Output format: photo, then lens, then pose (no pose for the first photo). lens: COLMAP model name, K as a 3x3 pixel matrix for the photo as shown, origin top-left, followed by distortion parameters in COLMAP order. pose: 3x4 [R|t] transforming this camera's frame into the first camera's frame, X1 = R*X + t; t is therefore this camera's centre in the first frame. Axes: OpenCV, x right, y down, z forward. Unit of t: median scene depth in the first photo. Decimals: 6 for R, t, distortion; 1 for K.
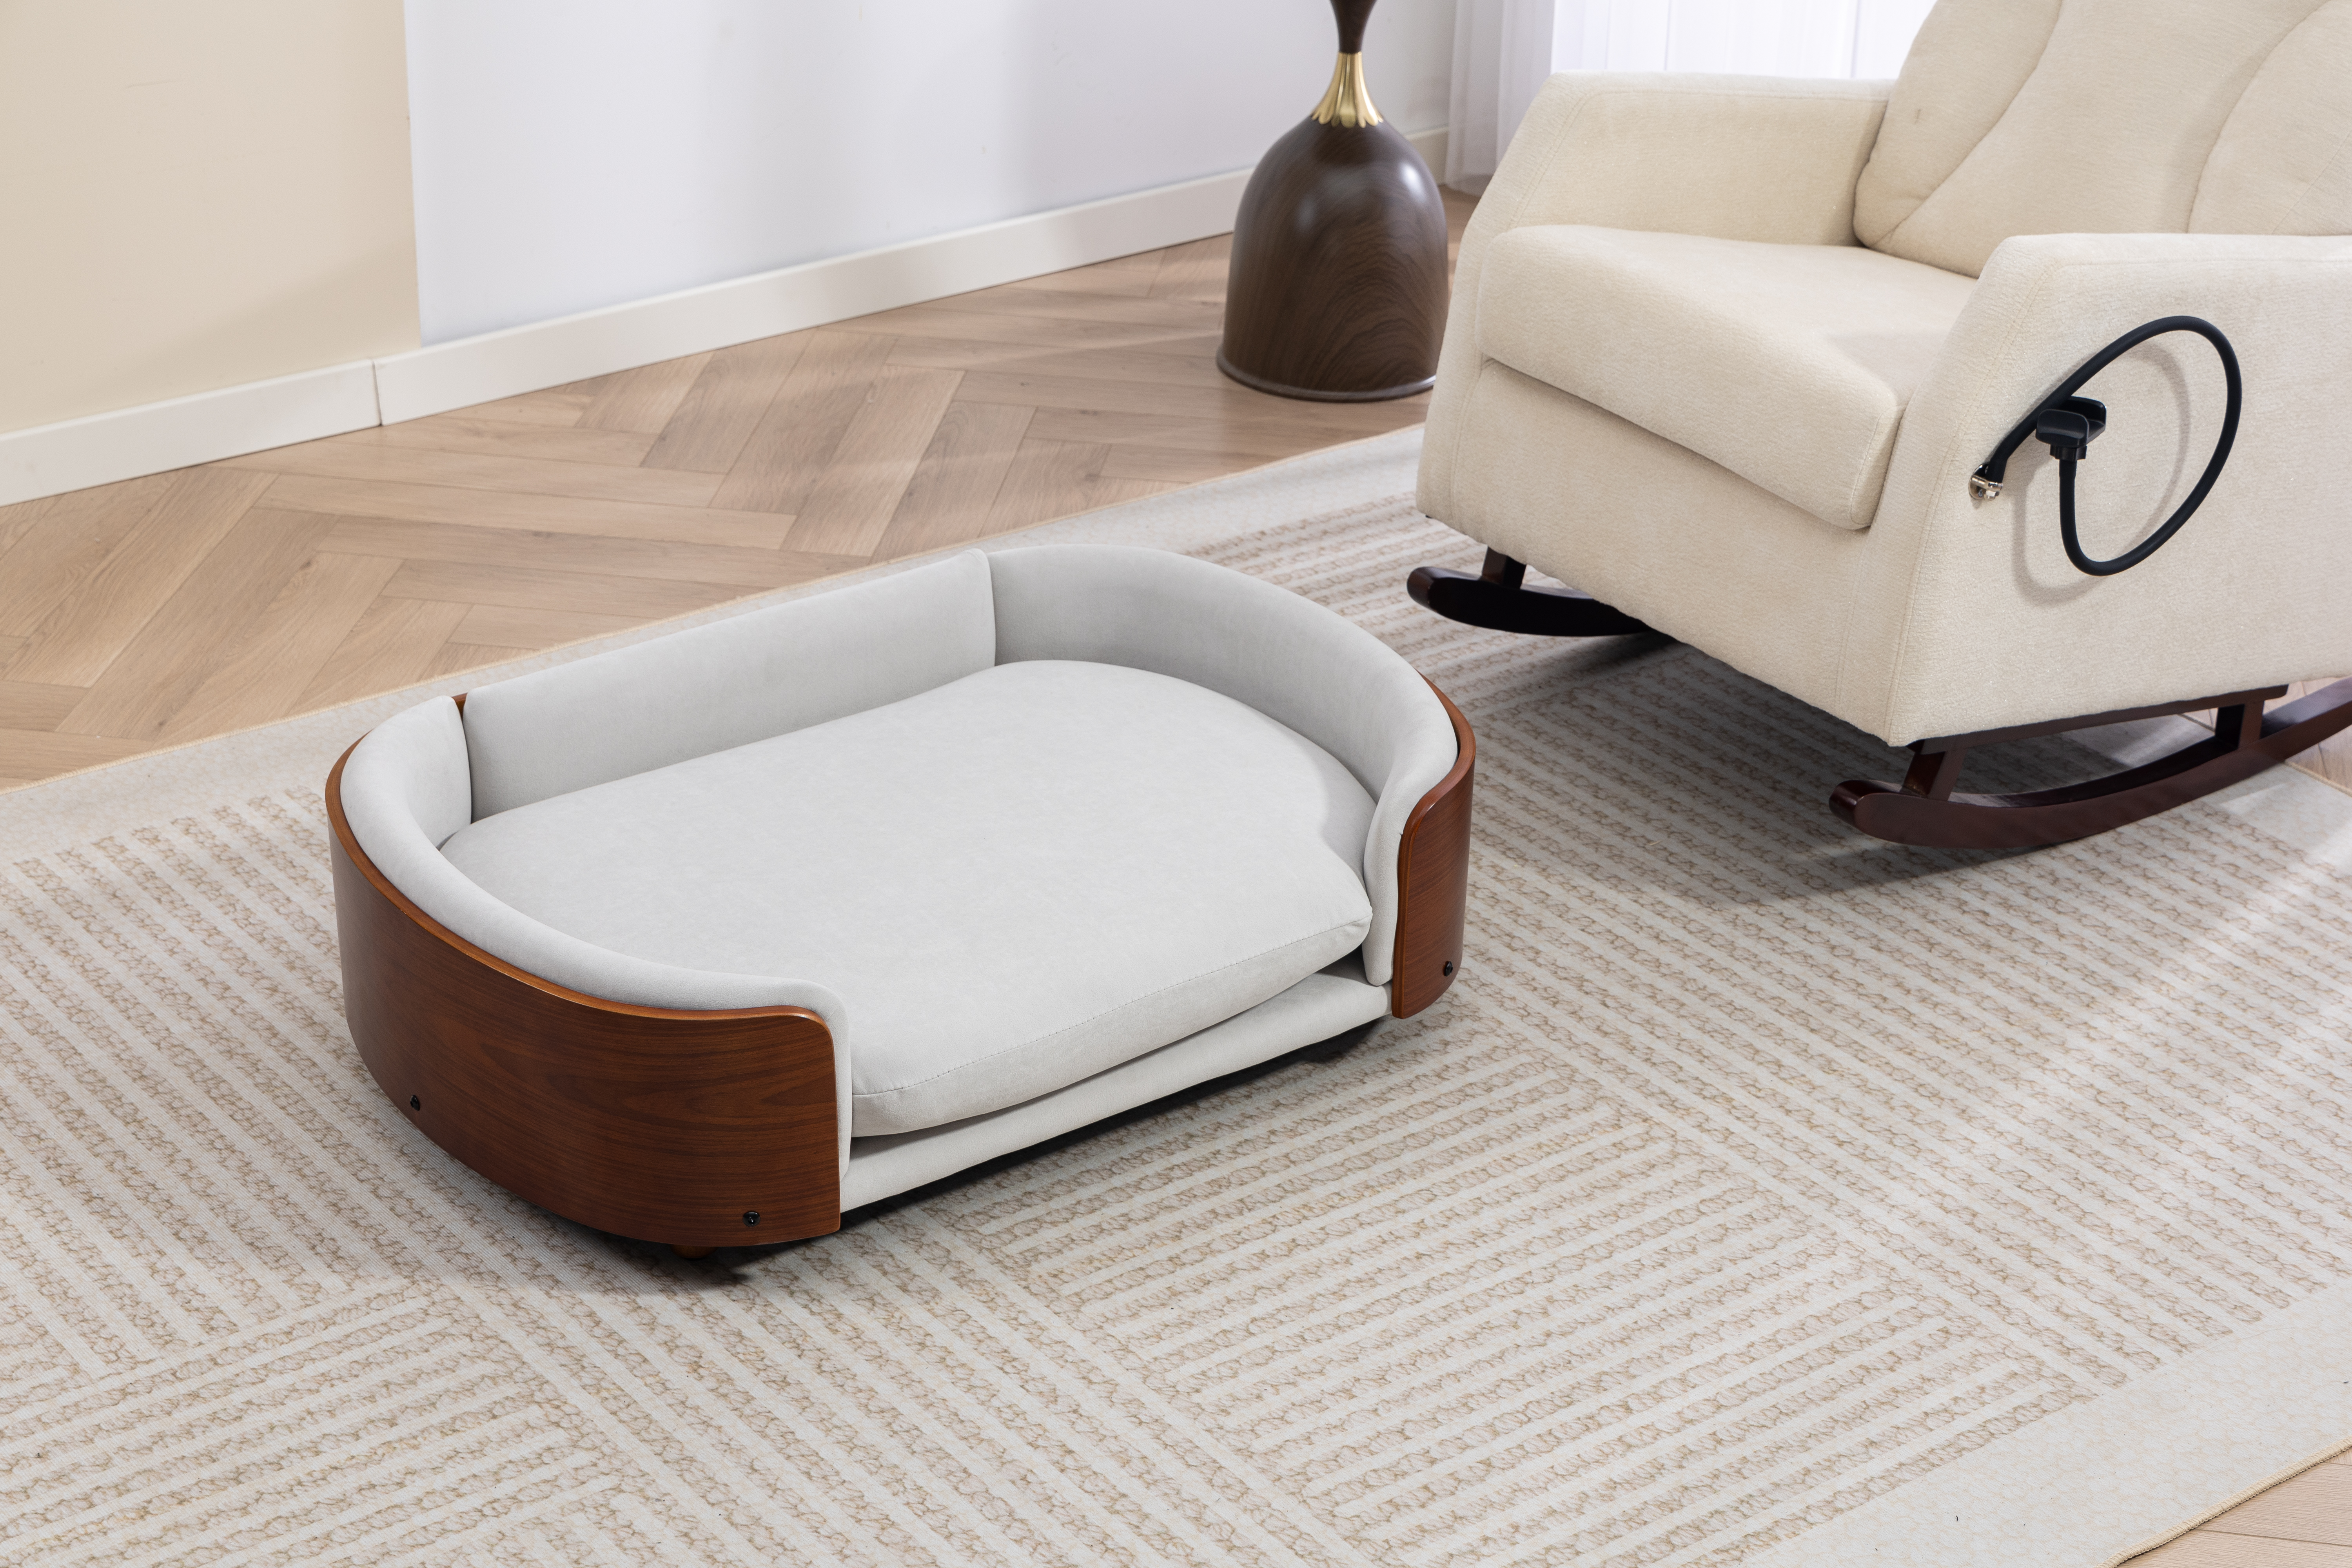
lens RADIAL K [[4206.9, 0, 1214.2], [0, 4206.9, 777.2], [0, 0, 1]] dist [0.028668, 0.000000]
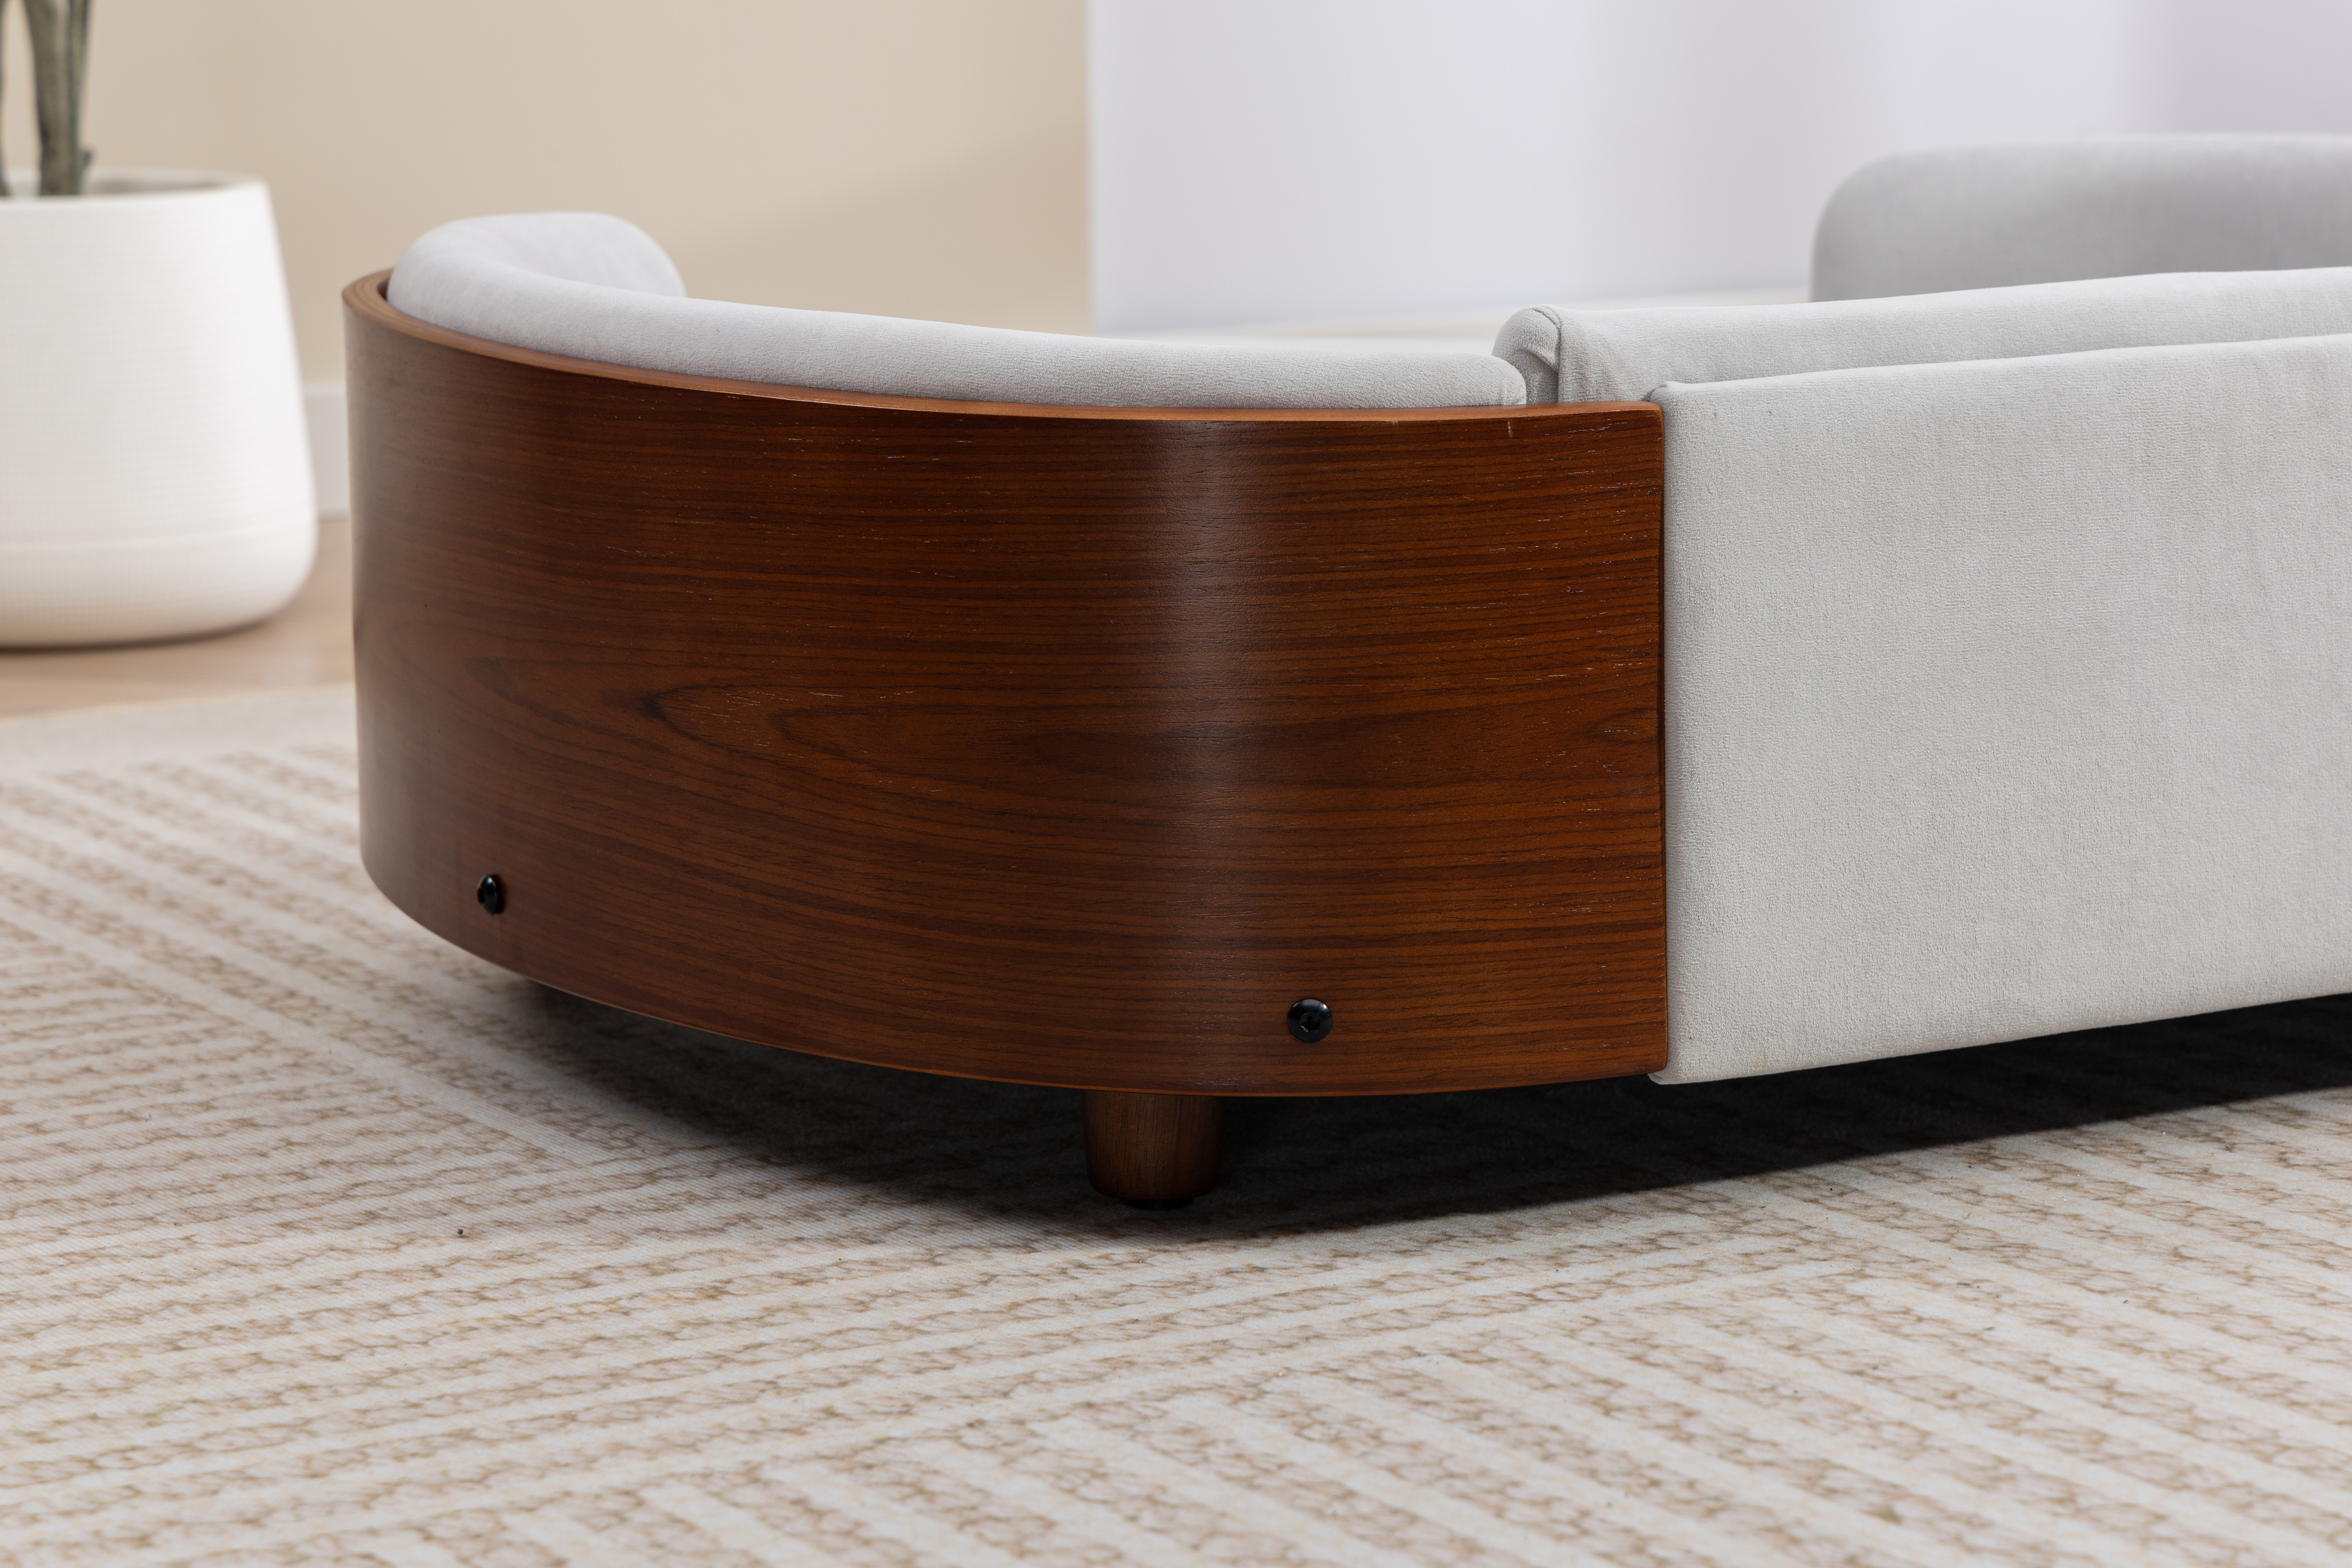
lens RADIAL K [[6328.3, 0, 1180.9], [0, 6328.3, 806.6], [0, 0, 1]] dist [0.016817, 0.000000]
pose [[0.992595, -0.024968, -0.118879, -0.117060], [-0.009937, 0.958678, -0.284321, 0.264150], [0.121066, 0.283397, 0.951330, 0.354031]]
